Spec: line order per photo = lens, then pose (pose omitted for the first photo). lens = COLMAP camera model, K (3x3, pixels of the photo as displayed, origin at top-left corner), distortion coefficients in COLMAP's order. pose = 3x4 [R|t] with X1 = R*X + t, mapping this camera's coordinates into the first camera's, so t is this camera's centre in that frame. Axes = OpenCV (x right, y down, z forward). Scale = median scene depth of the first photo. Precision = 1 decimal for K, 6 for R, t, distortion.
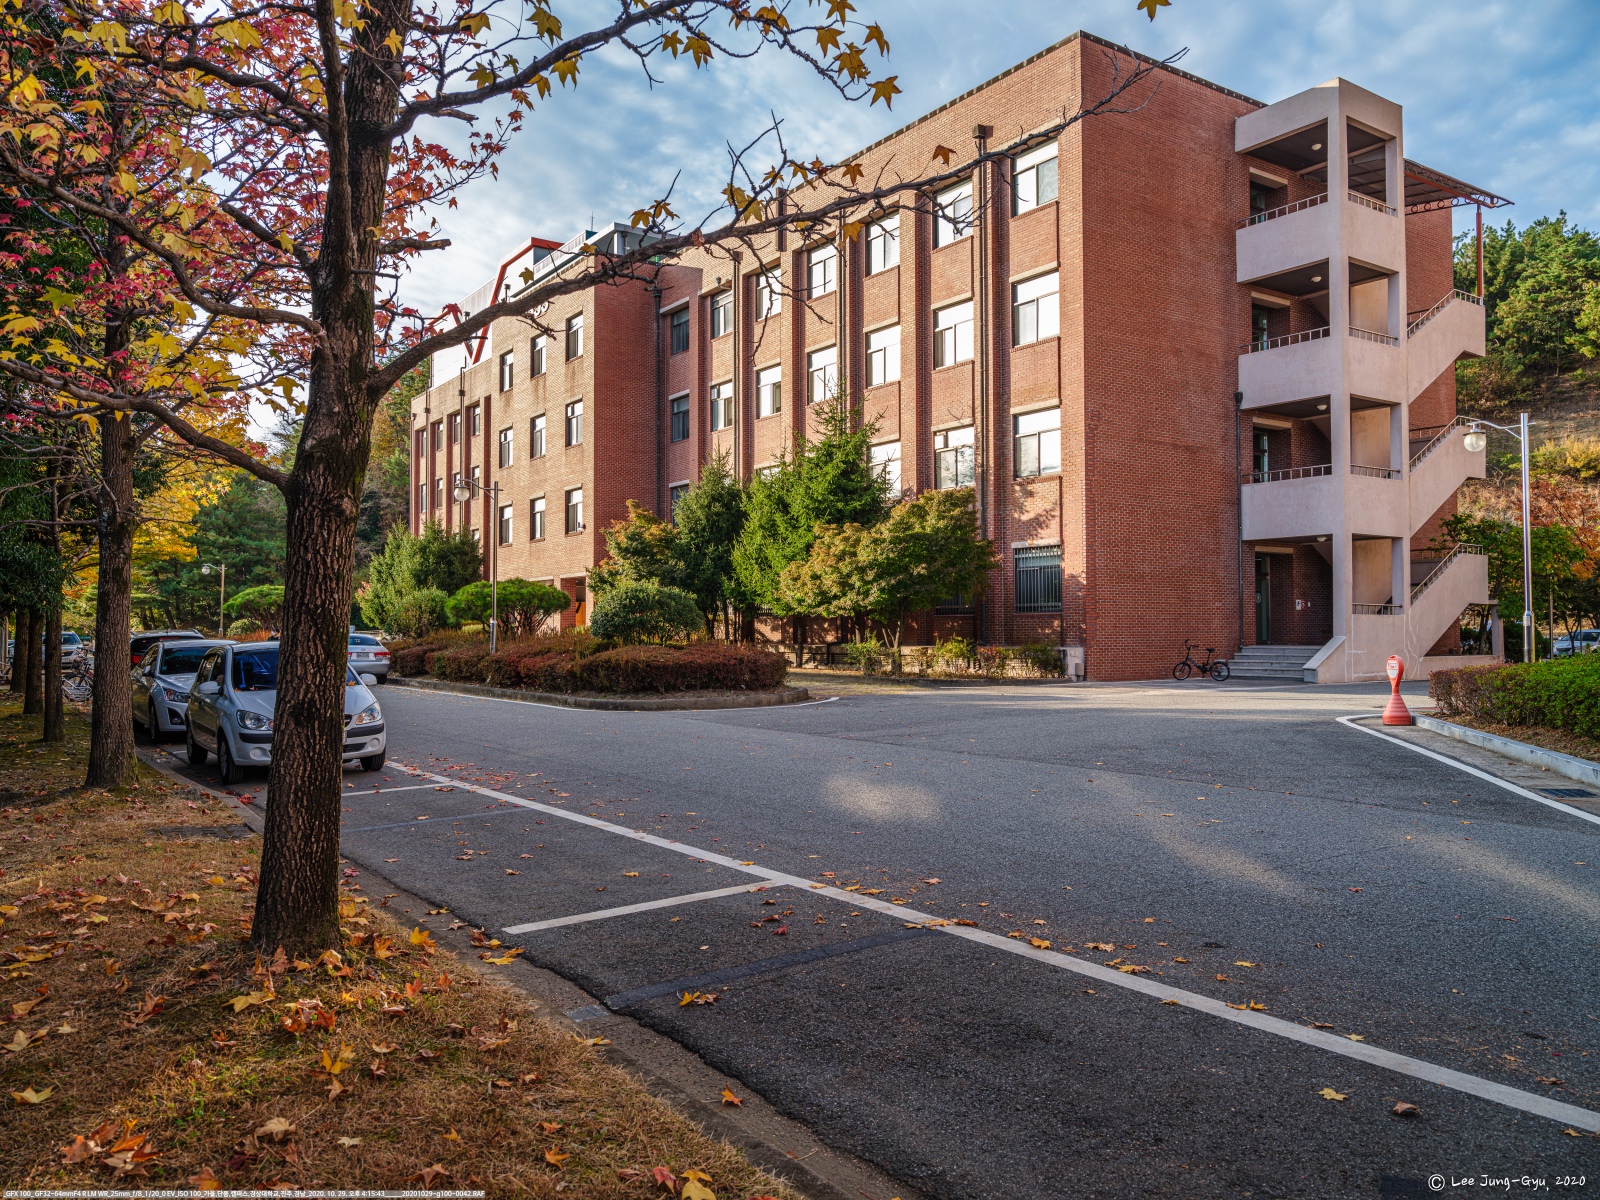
lens RADIAL K [[1213.5, 0, 810.4], [0, 1213.5, 588.1], [0, 0, 1]] dist [-0.003092, -0.000185]
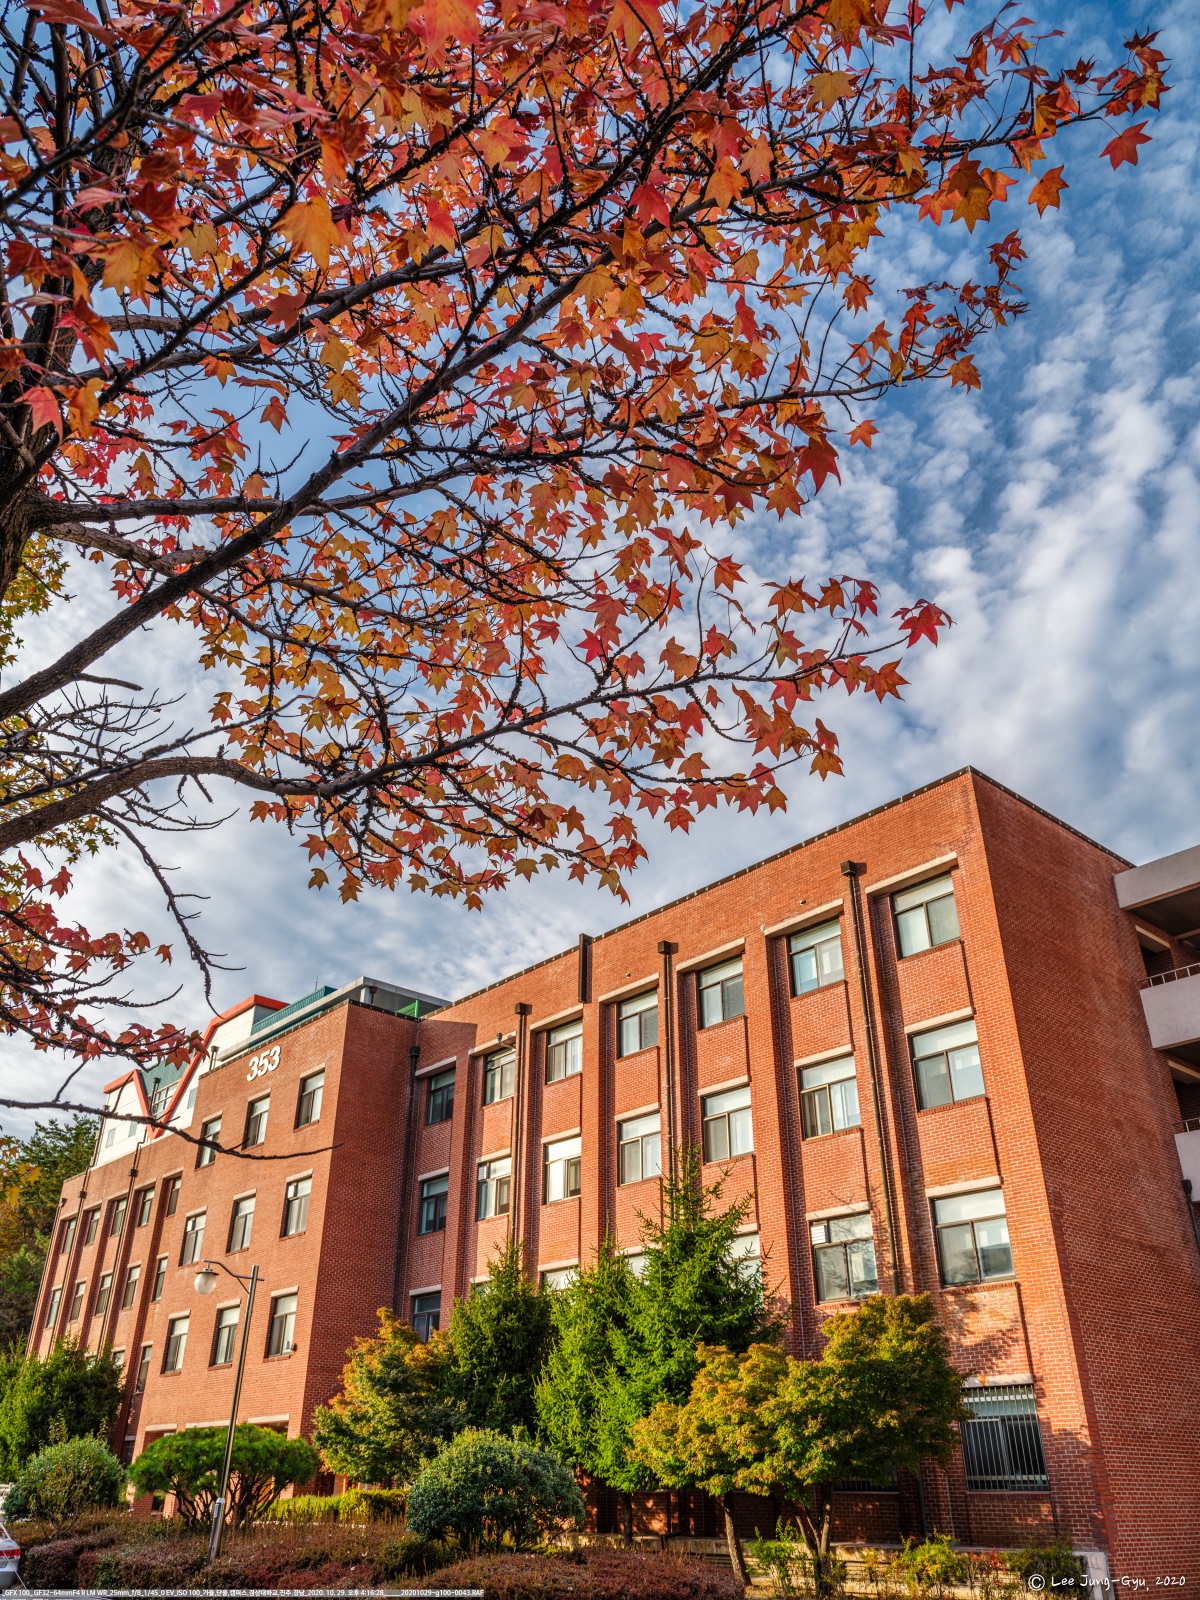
lens RADIAL K [[1204.4, 0, 610.5], [0, 1204.4, 801.7], [0, 0, 1]] dist [-0.007366, 0.000882]
pose [[0.992214, 0.069700, 0.103212, -0.118071], [-0.013055, 0.882370, -0.470374, -0.001405], [-0.123856, 0.465365, 0.876410, 0.204785]]
